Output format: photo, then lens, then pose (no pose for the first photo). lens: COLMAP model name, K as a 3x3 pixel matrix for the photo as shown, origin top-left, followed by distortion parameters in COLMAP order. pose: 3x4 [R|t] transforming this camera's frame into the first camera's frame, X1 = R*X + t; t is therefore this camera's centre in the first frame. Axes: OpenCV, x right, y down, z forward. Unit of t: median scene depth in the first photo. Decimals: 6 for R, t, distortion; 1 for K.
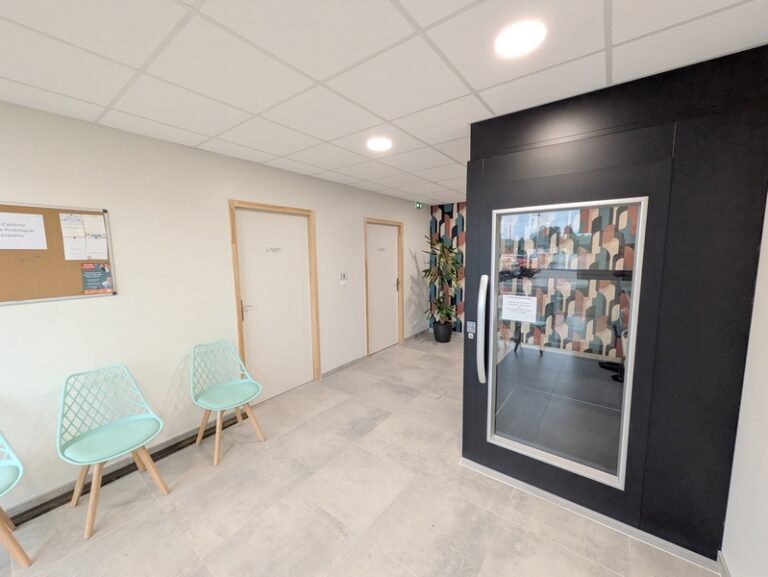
lens RADIAL K [[305.2, 0, 379.8], [0, 305.2, 287.7], [0, 0, 1]] dist [0.002822, 0.000202]
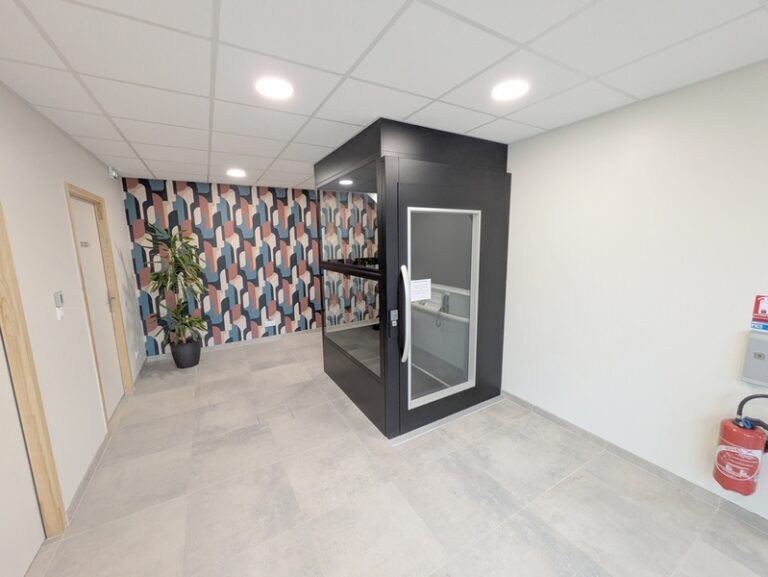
lens RADIAL K [[305.2, 0, 387.1], [0, 305.2, 286.6], [0, 0, 1]] dist [0.002822, 0.000202]
pose [[0.378321, -0.135568, 0.915694, -0.639468], [0.120423, 0.988019, 0.096522, -0.070347], [-0.917808, 0.073754, 0.390113, 0.574021]]
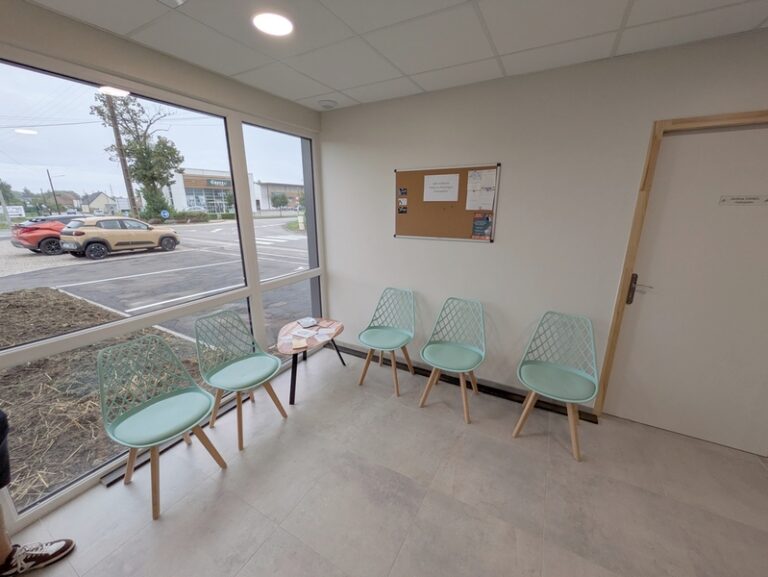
lens RADIAL K [[305.2, 0, 378.7], [0, 305.2, 284.9], [0, 0, 1]] dist [0.002822, 0.000202]
pose [[0.132753, 0.282101, -0.950156, 0.179144], [-0.104929, 0.957253, 0.269548, -0.082323], [0.985579, 0.063916, 0.156679, 0.404964]]
